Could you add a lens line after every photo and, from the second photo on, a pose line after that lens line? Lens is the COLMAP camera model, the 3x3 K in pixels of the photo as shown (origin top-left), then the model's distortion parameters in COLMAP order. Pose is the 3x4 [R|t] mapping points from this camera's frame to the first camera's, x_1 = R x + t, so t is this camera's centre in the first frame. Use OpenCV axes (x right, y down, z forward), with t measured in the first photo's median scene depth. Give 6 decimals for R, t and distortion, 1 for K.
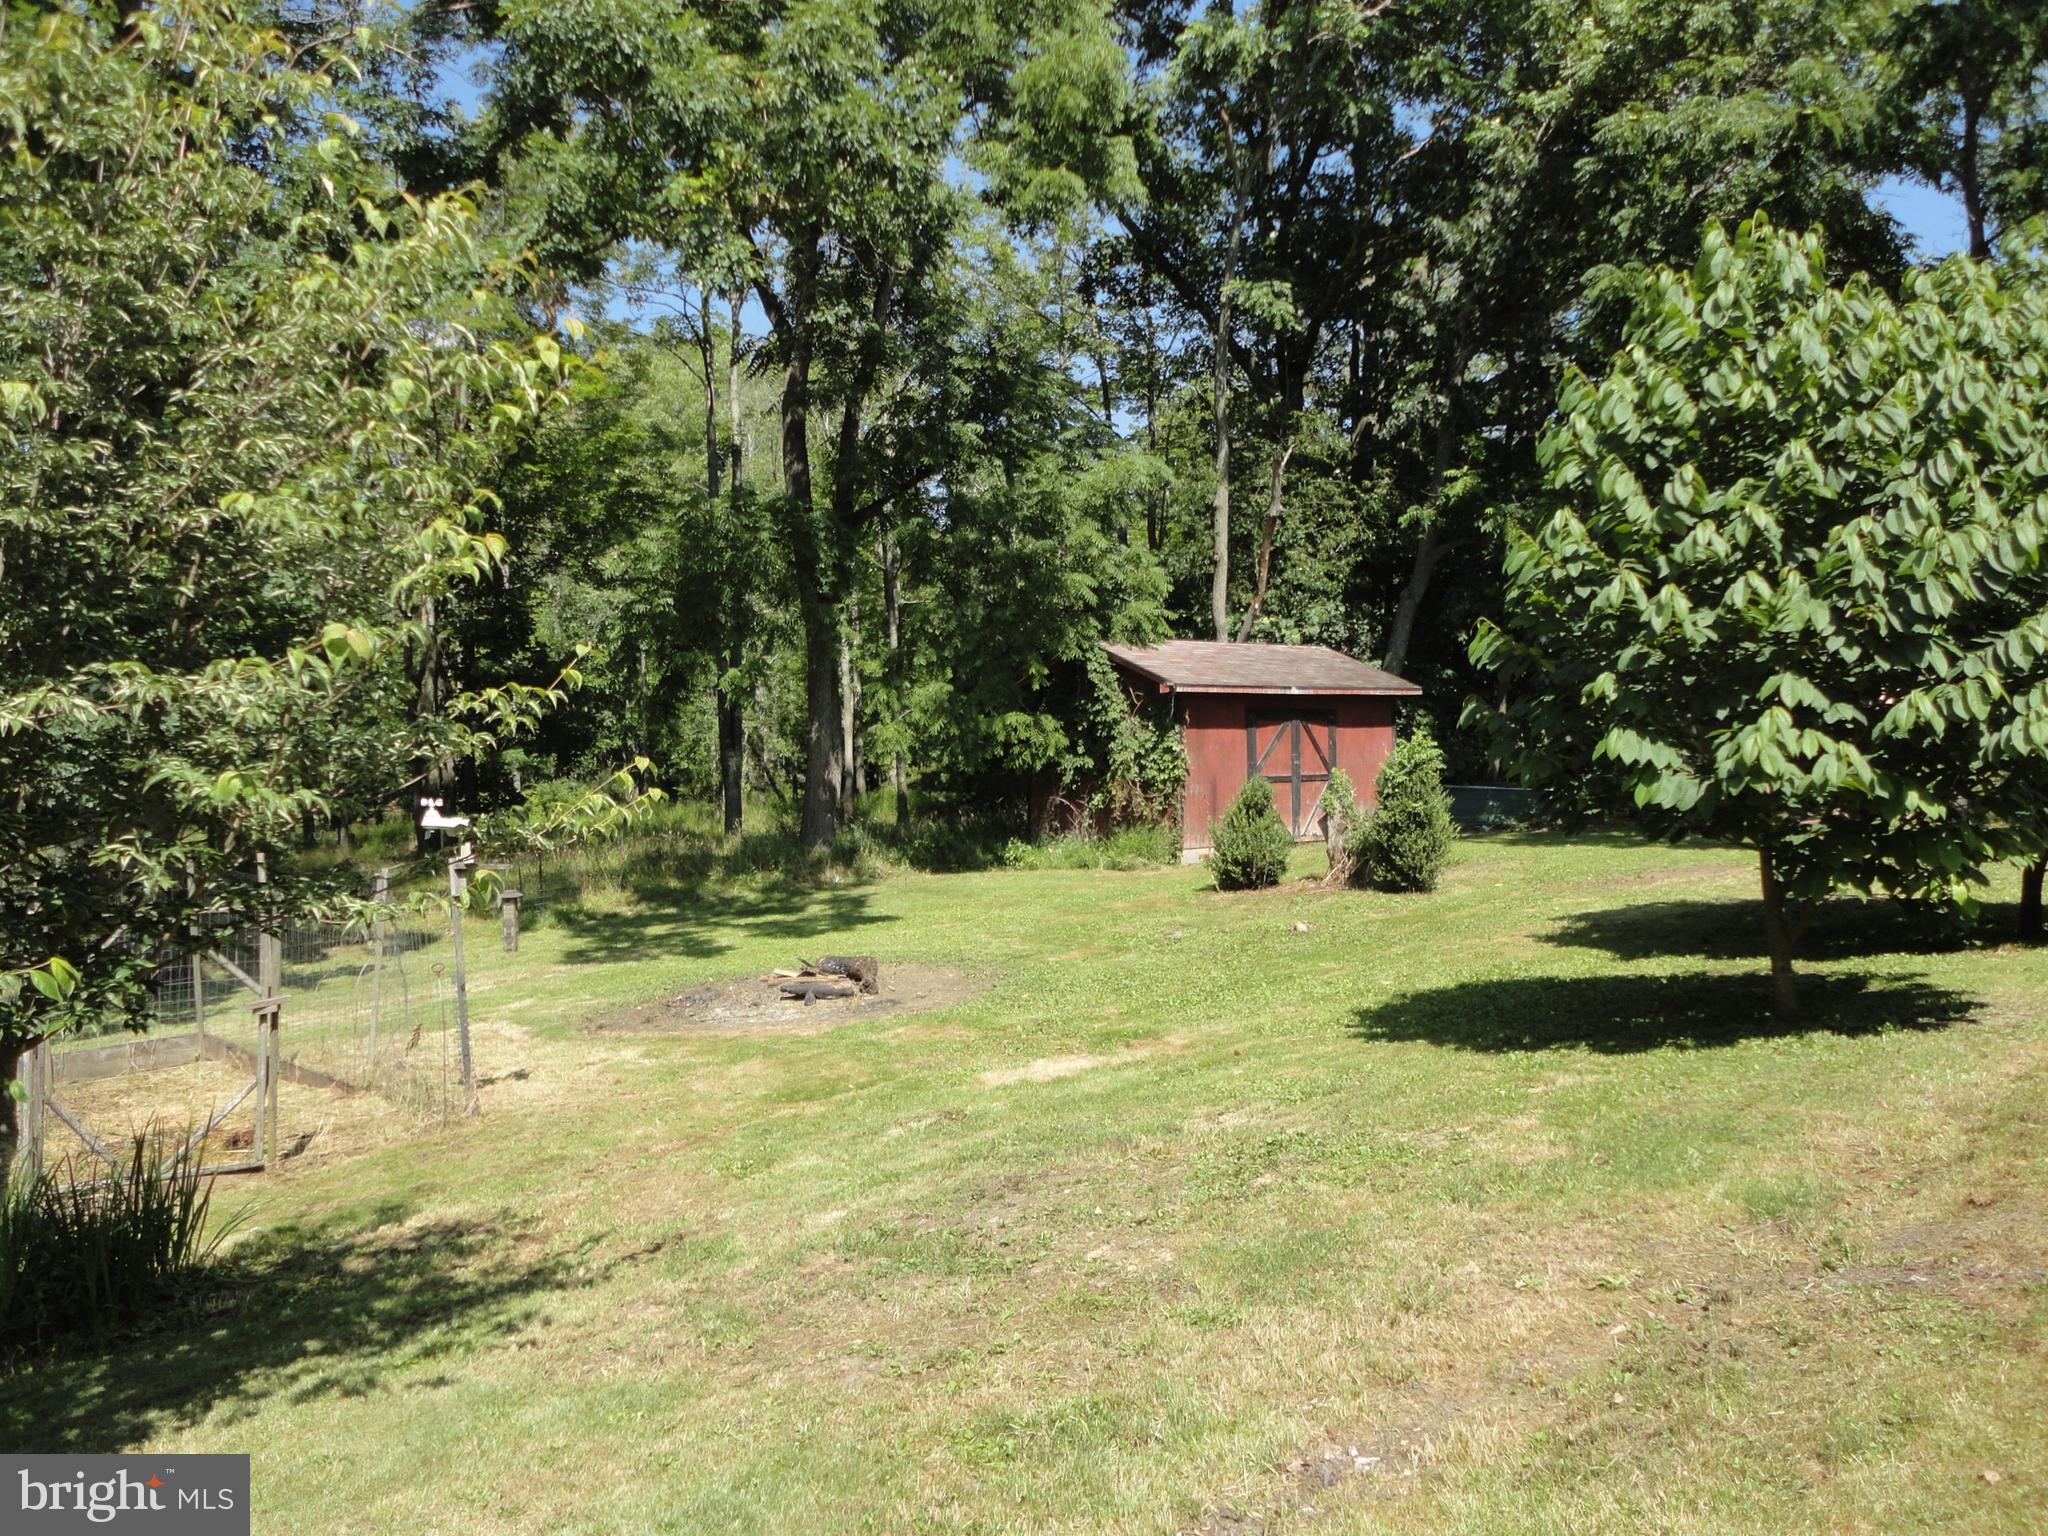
lens RADIAL K [[1518.0, 0, 1024.0], [0, 1518.0, 768.0], [0, 0, 1]] dist [-0.002839, -0.004392]
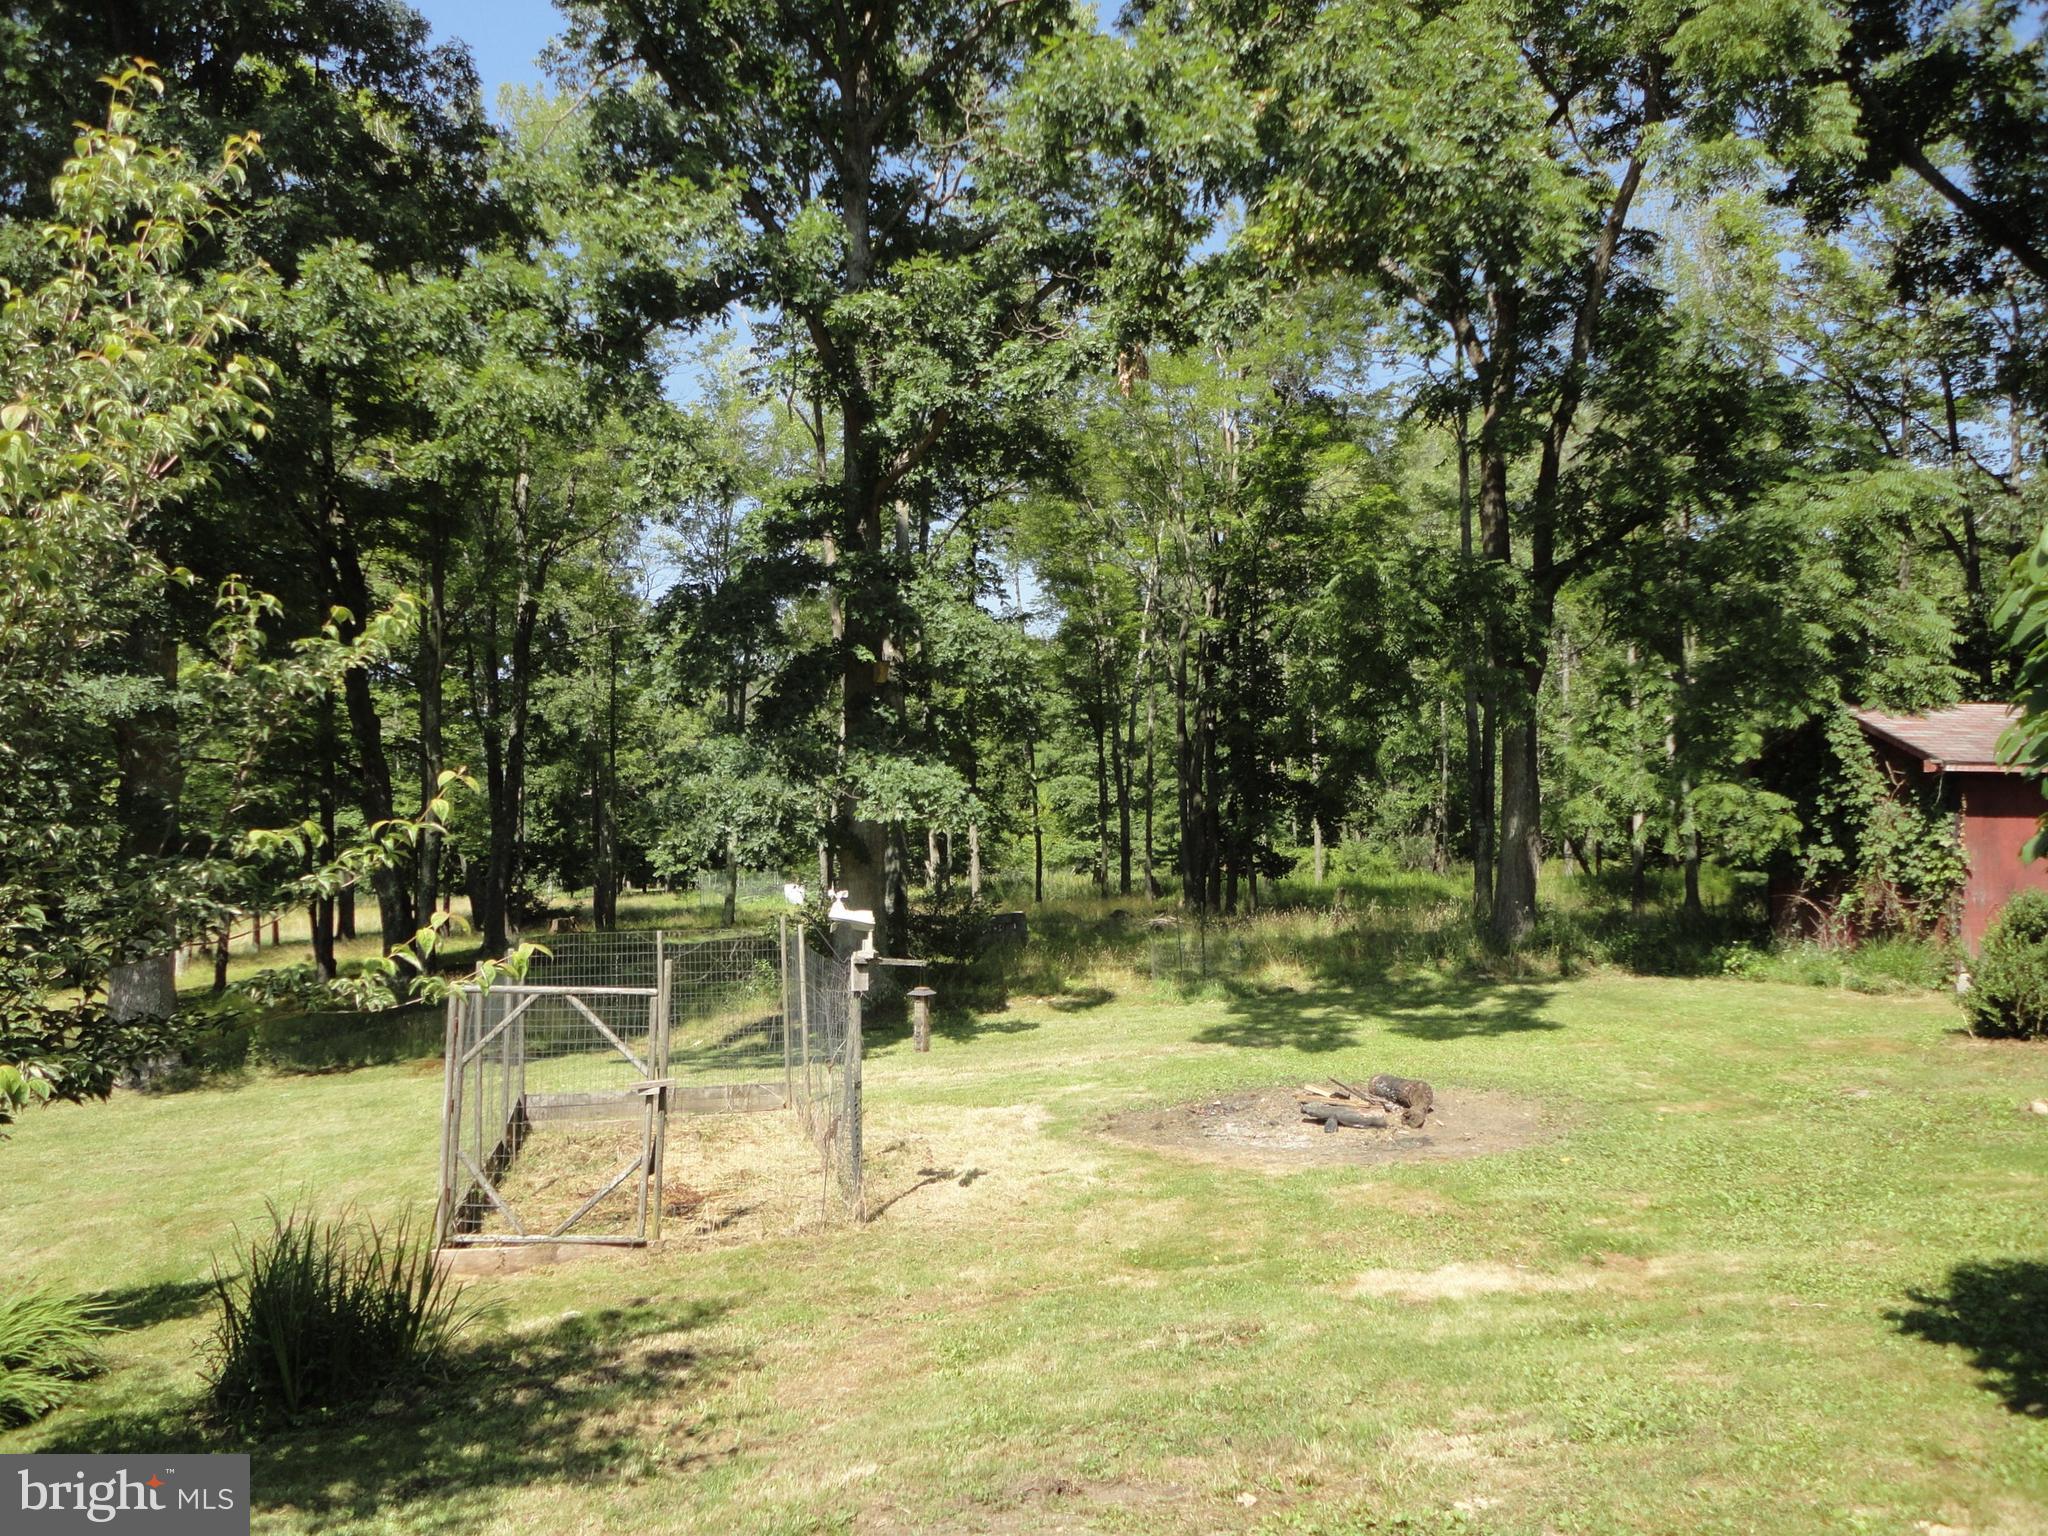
lens RADIAL K [[1518.0, 0, 1024.0], [0, 1518.0, 768.0], [0, 0, 1]] dist [-0.002839, -0.004392]
pose [[0.861299, 0.012039, -0.507957, 0.084532], [-0.031473, 0.999064, -0.029687, -0.013118], [0.507124, 0.041556, 0.860871, 0.081347]]
